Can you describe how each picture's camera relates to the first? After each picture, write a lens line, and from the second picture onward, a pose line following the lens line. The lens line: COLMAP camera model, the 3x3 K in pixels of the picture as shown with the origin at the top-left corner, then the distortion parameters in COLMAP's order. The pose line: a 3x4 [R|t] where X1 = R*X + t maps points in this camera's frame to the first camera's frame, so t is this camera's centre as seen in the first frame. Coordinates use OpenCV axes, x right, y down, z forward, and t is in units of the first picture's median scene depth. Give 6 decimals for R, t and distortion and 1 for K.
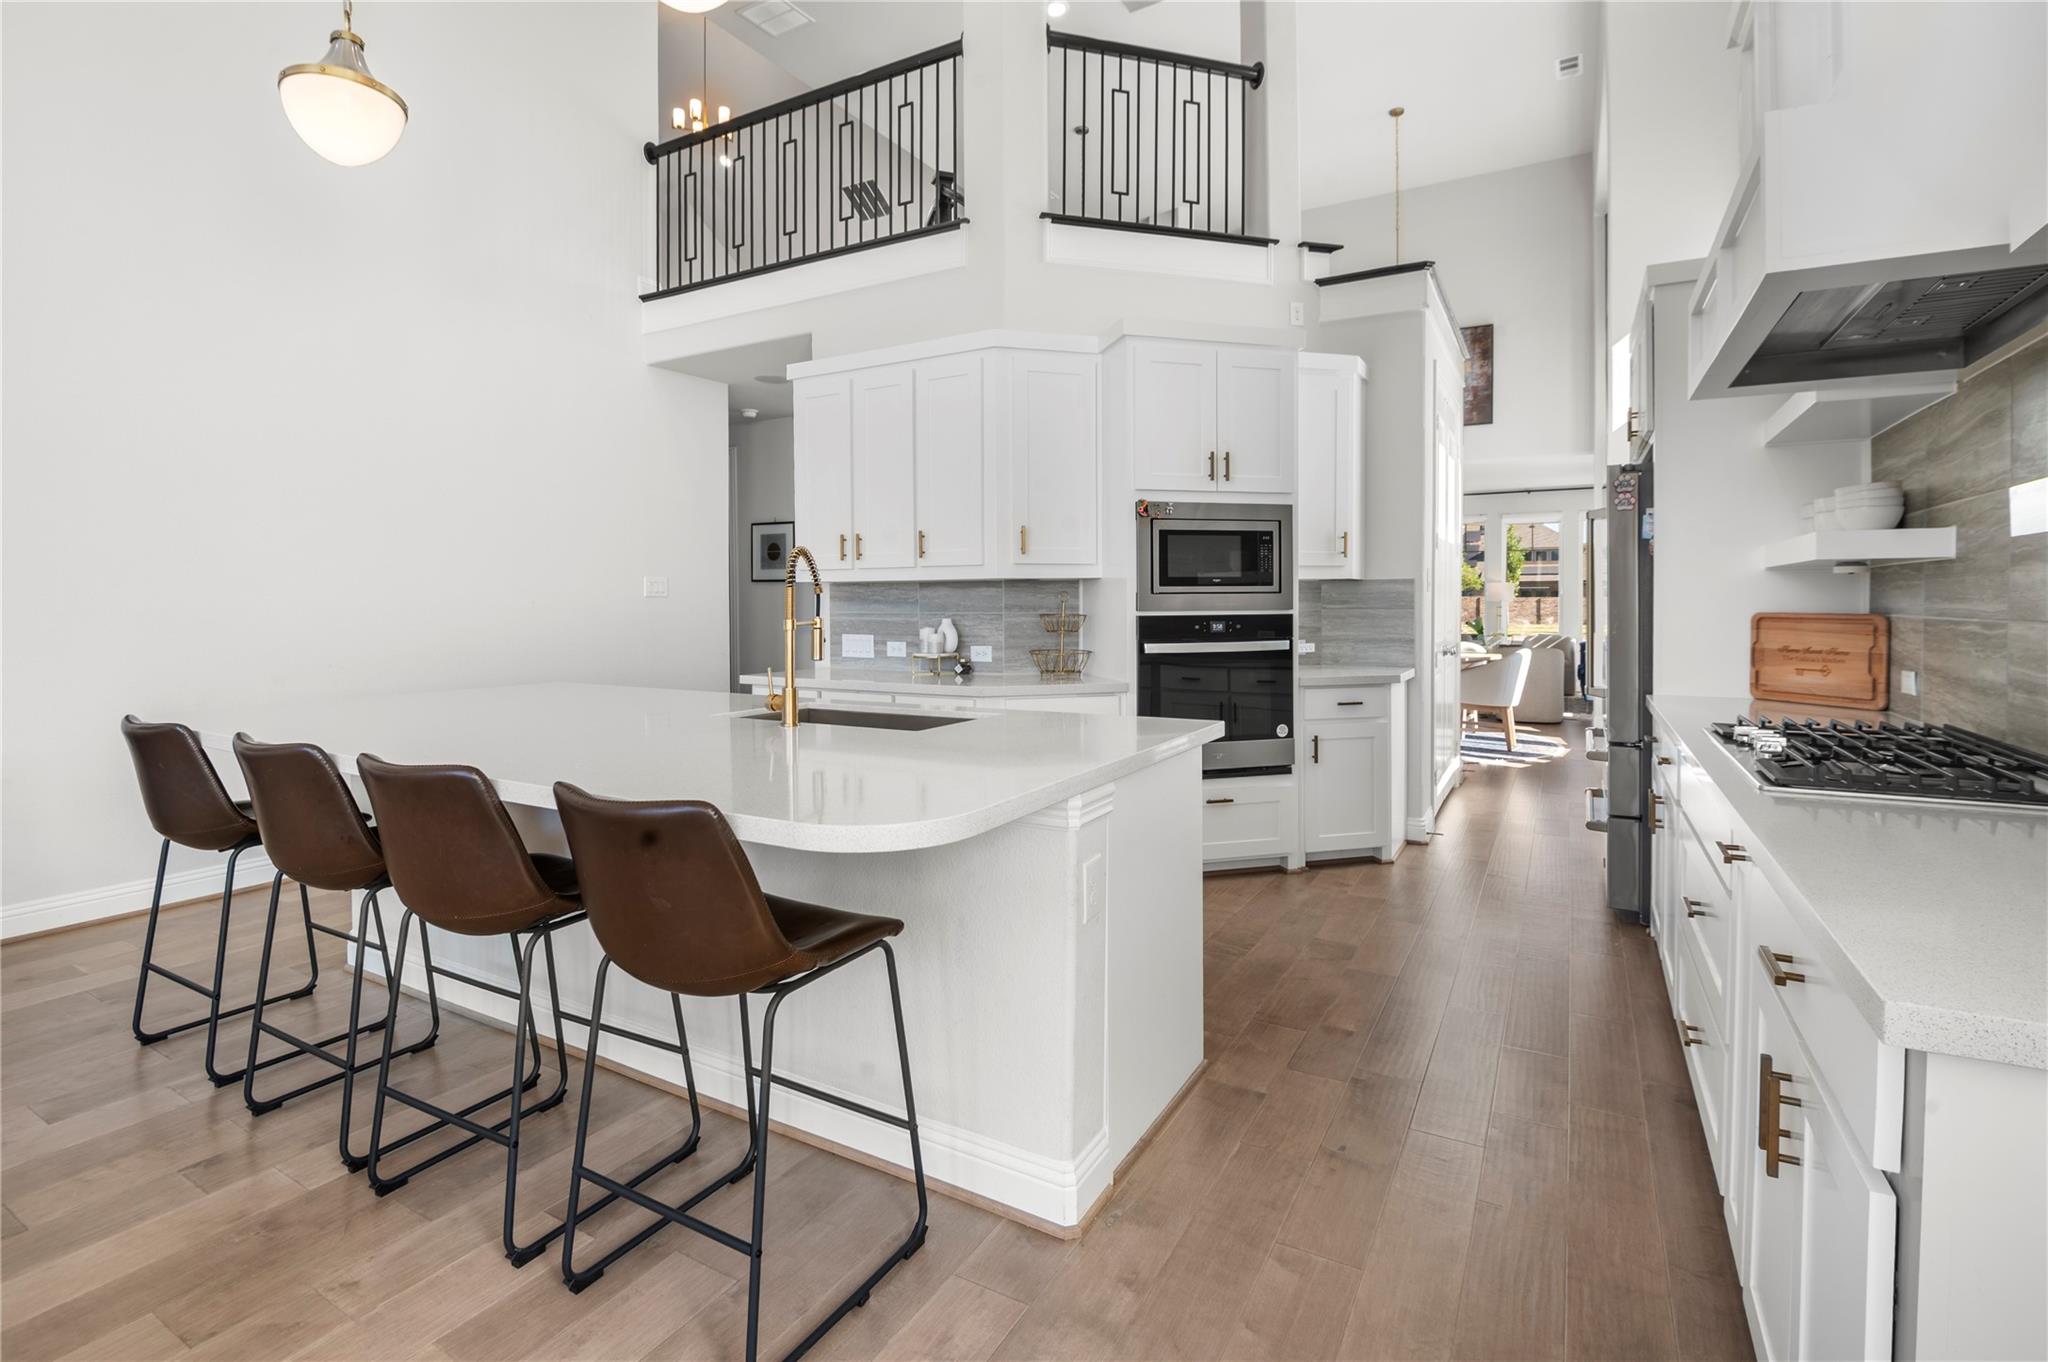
lens RADIAL K [[958.9, 0, 1019.6], [0, 958.9, 635.5], [0, 0, 1]] dist [-0.001781, -0.014481]
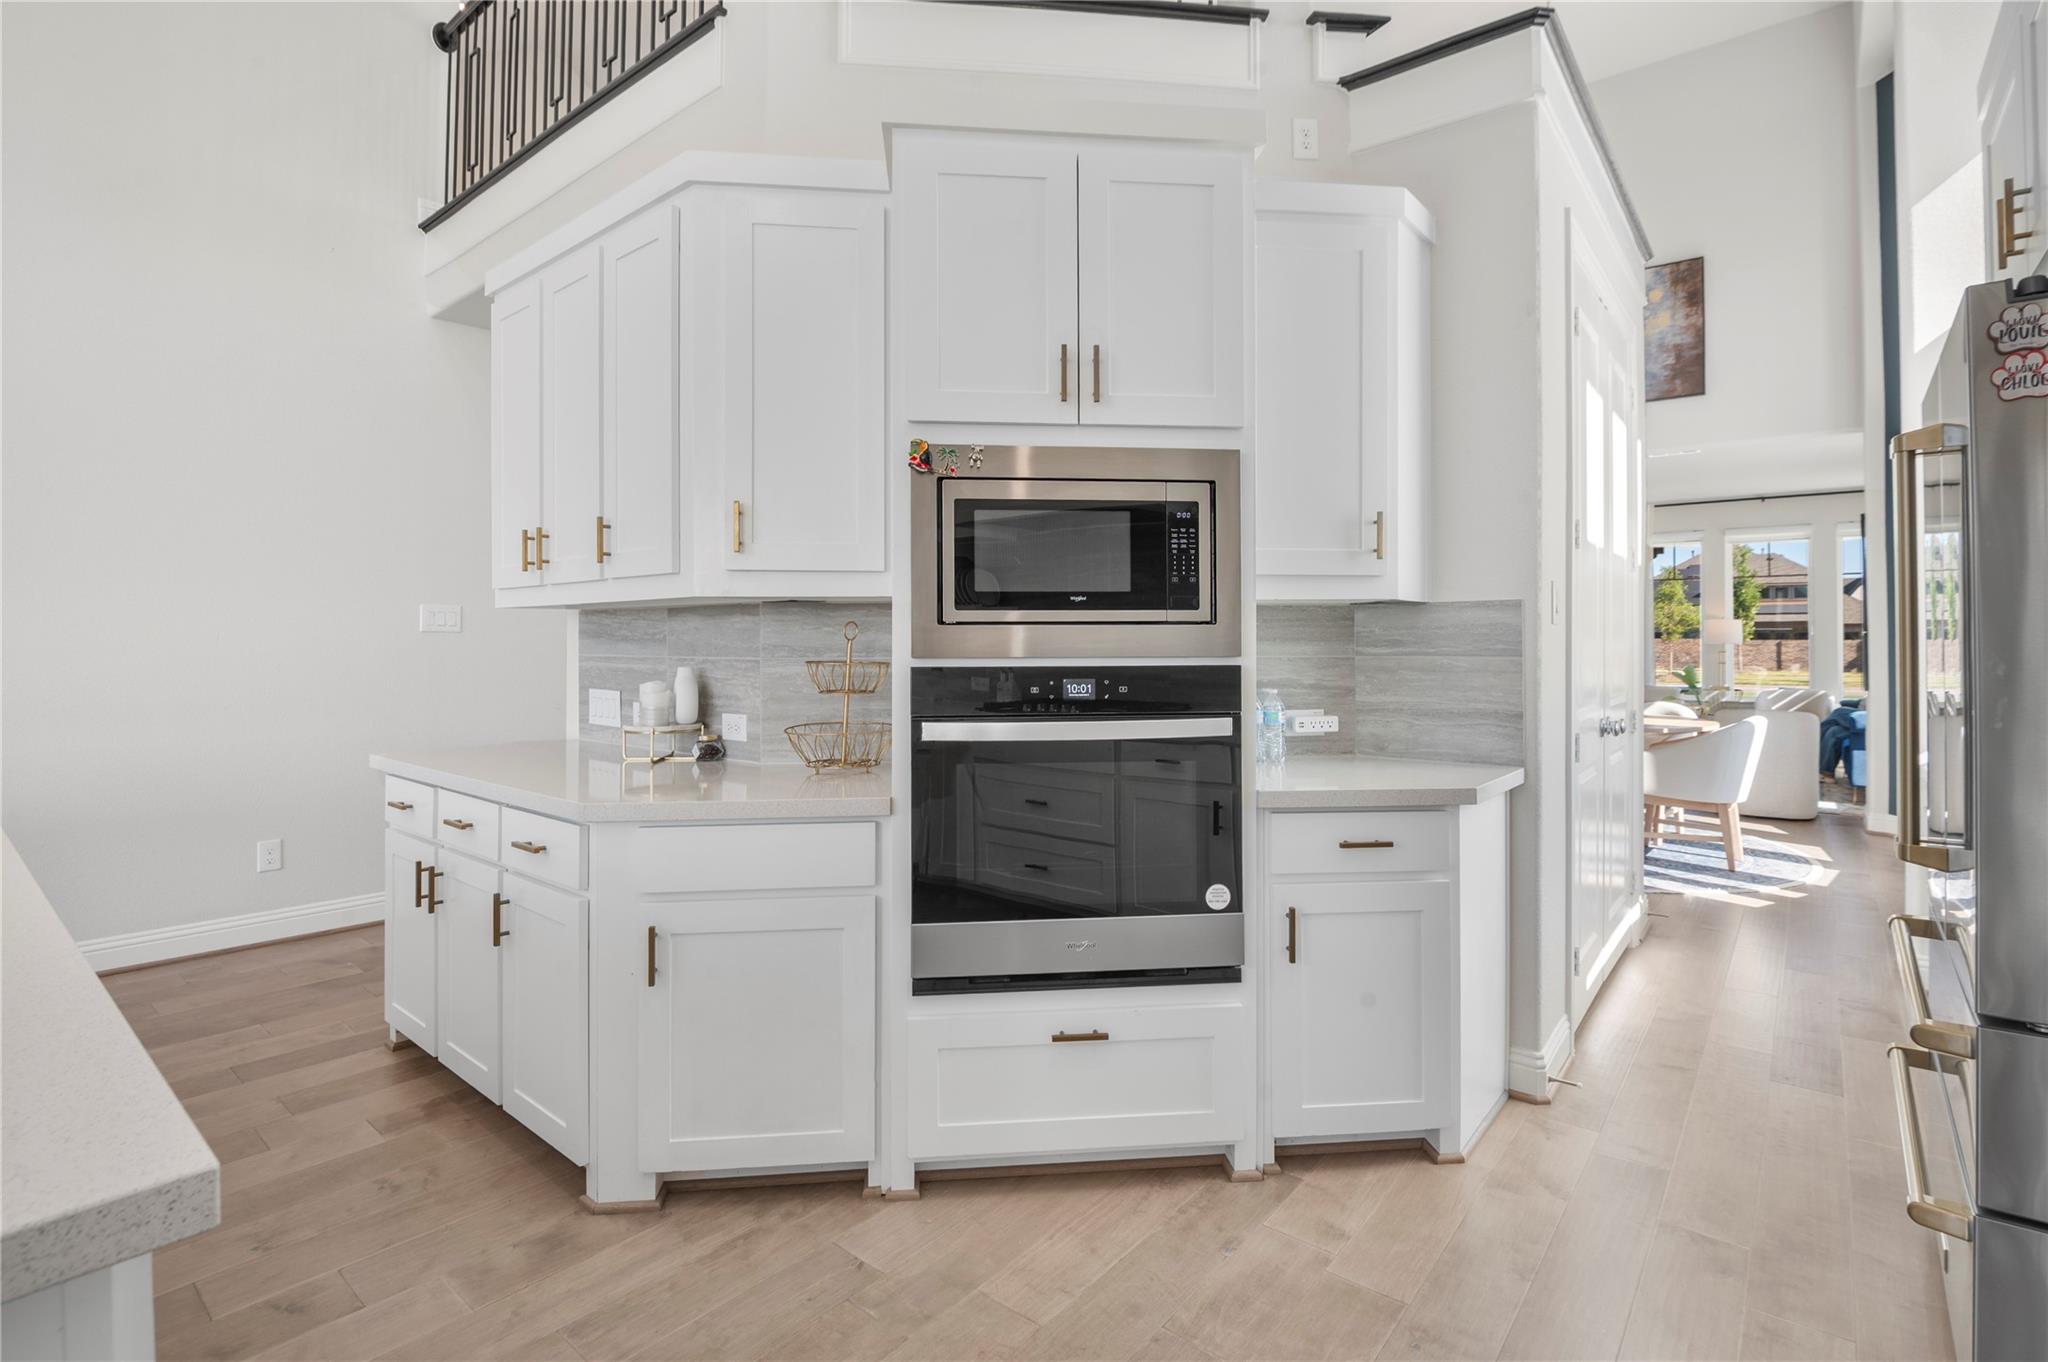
lens RADIAL K [[962.0, 0, 1033.4], [0, 962.0, 649.8], [0, 0, 1]] dist [-0.003259, -0.013664]
pose [[0.986211, 0.005954, -0.165384, 0.230609], [-0.010512, 0.999588, -0.026702, -0.014124], [0.165157, 0.028072, 0.985868, 0.425991]]
